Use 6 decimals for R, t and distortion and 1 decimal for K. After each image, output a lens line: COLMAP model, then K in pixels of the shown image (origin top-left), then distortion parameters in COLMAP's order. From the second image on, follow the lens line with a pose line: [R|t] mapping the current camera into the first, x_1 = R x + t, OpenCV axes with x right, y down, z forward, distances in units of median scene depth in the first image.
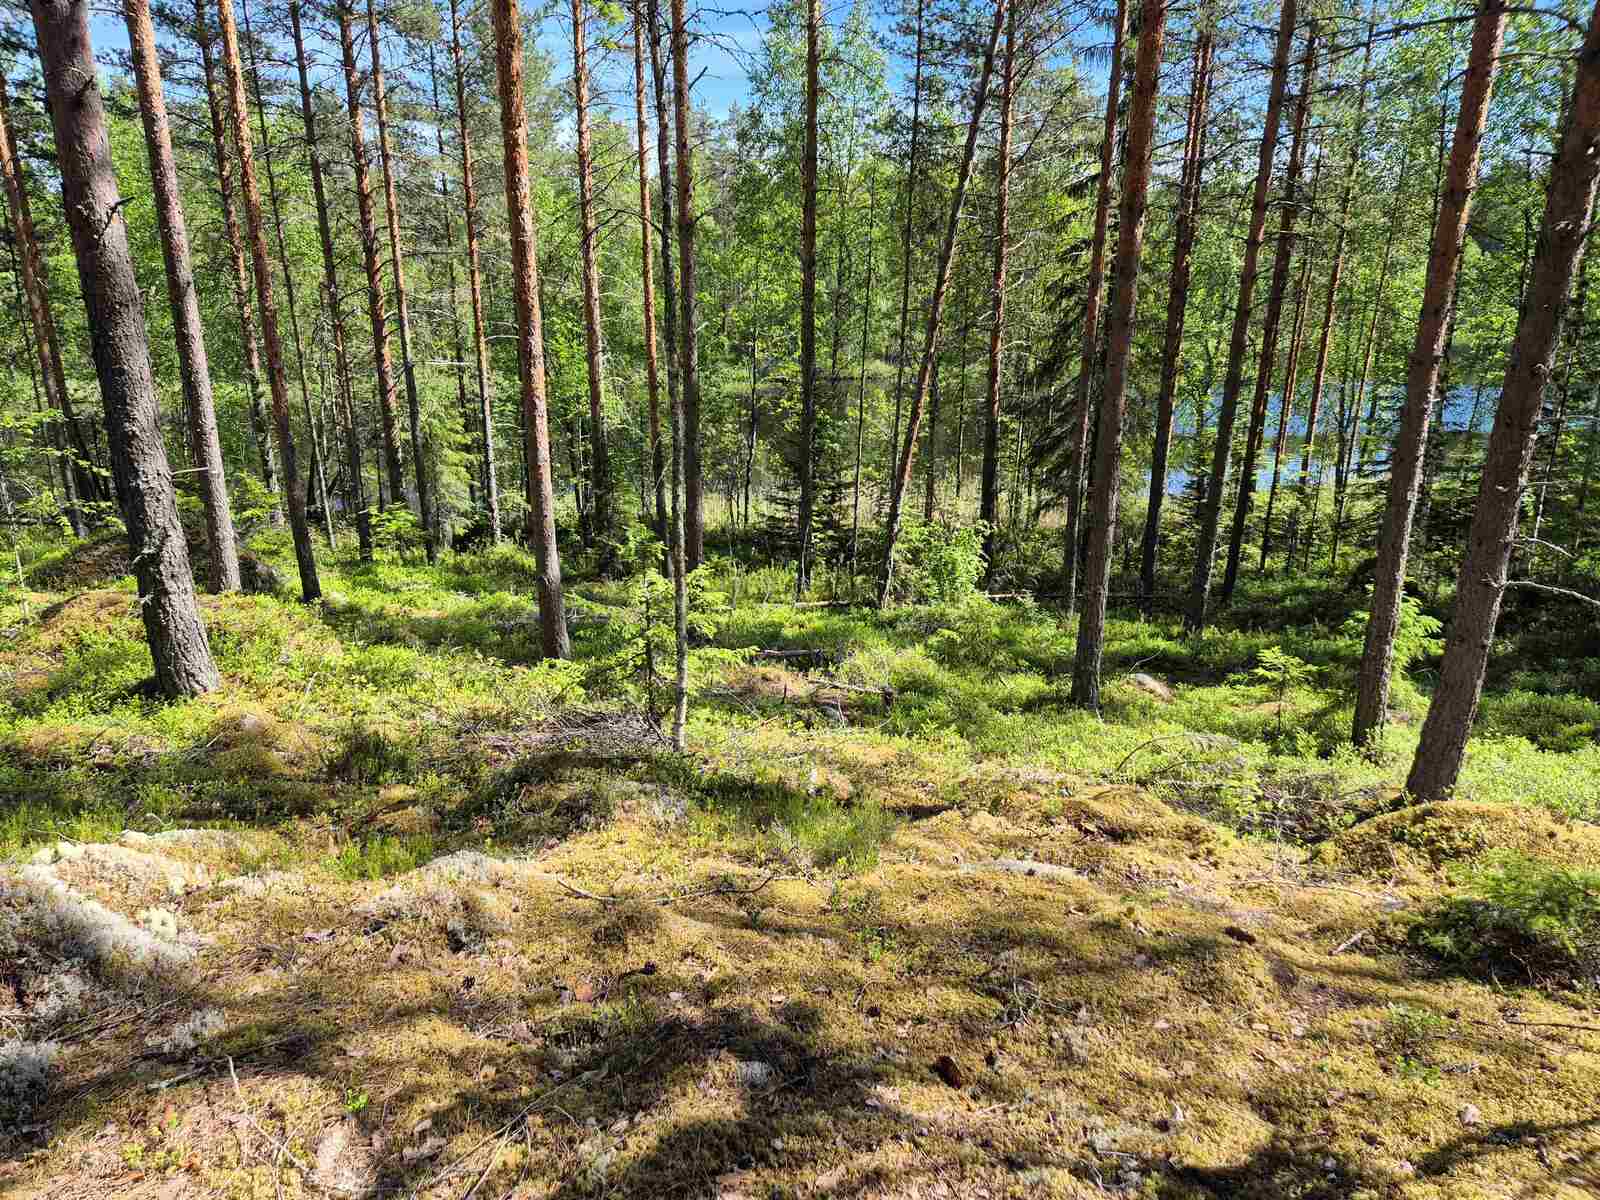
lens RADIAL K [[1069.6, 0, 797.1], [0, 1069.6, 589.9], [0, 0, 1]] dist [0.080337, -0.065413]
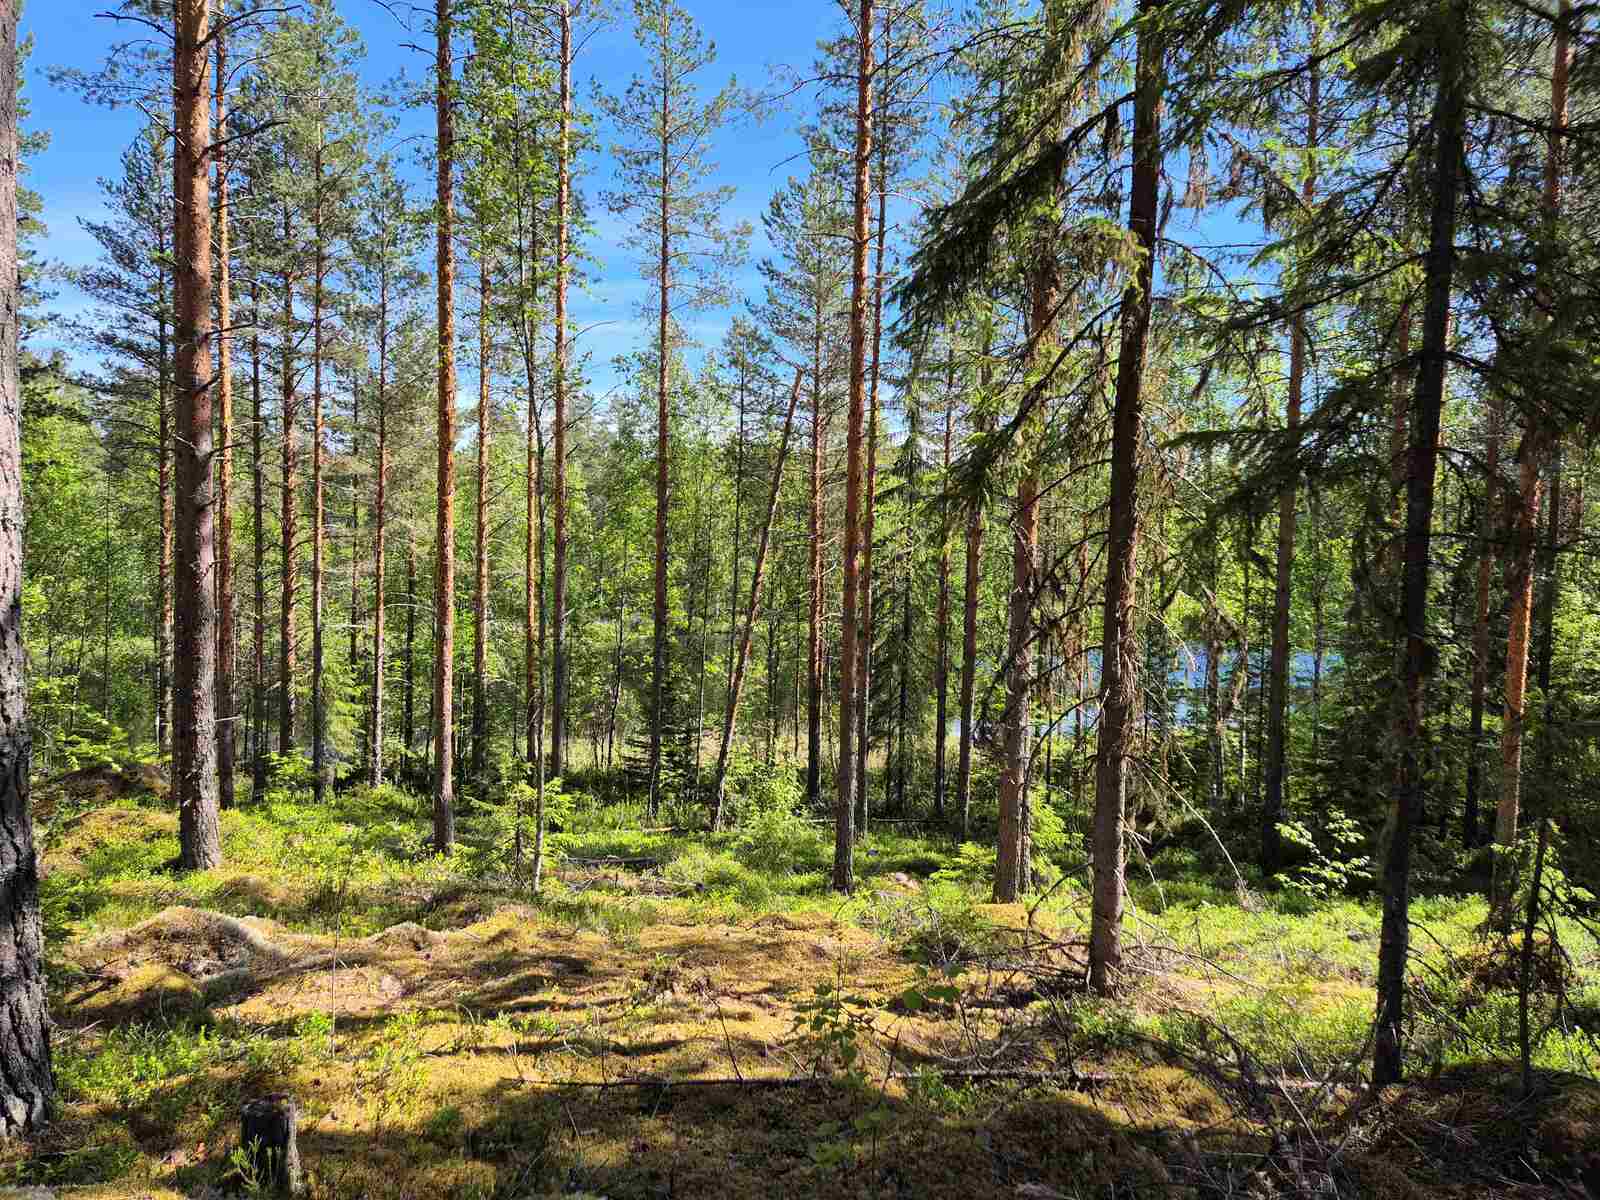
lens RADIAL K [[1069.6, 0, 797.1], [0, 1069.6, 589.9], [0, 0, 1]] dist [0.080337, -0.065413]
pose [[0.993609, 0.013802, 0.112028, 0.026192], [0.012145, 0.973662, -0.227673, 0.023510], [-0.112220, 0.227578, 0.967272, -0.200225]]
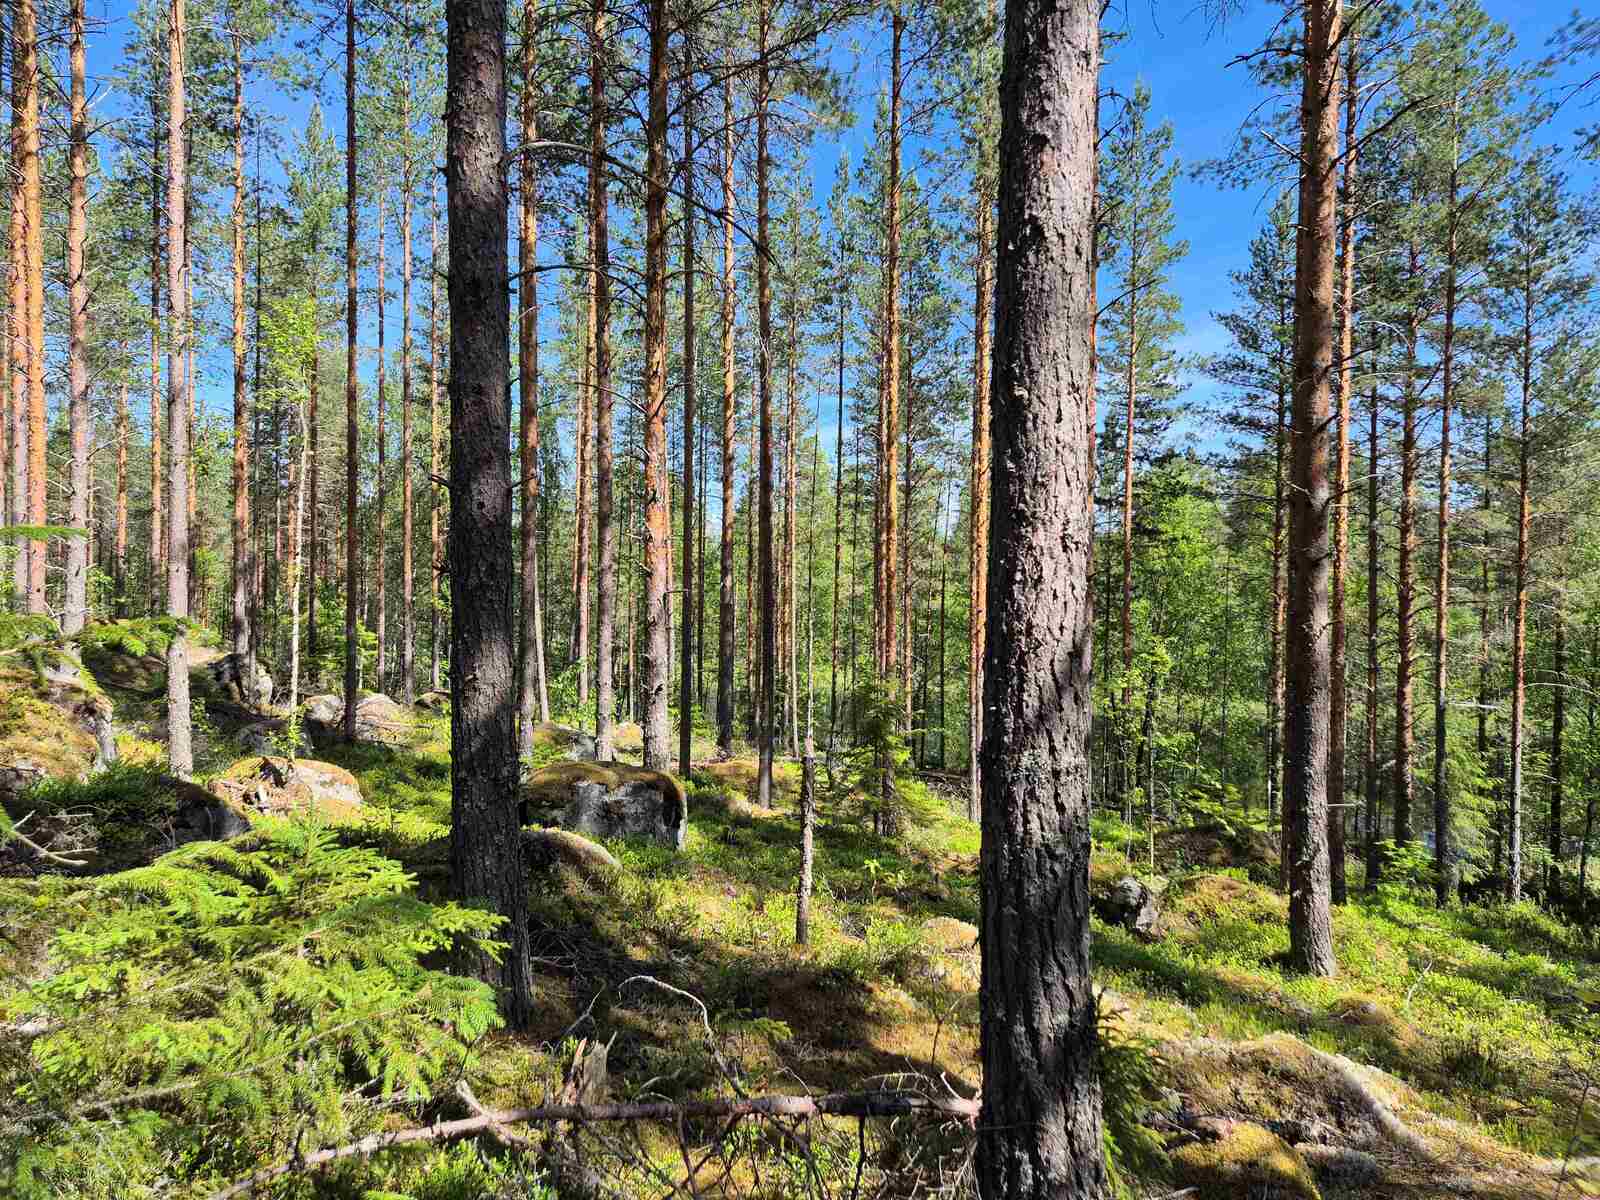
lens RADIAL K [[1069.6, 0, 797.1], [0, 1069.6, 589.9], [0, 0, 1]] dist [0.080337, -0.065413]
pose [[0.673595, 0.004923, -0.739084, -0.002698], [-0.213154, 0.958784, -0.187881, 0.010169], [0.707697, 0.284094, 0.646882, -0.133203]]
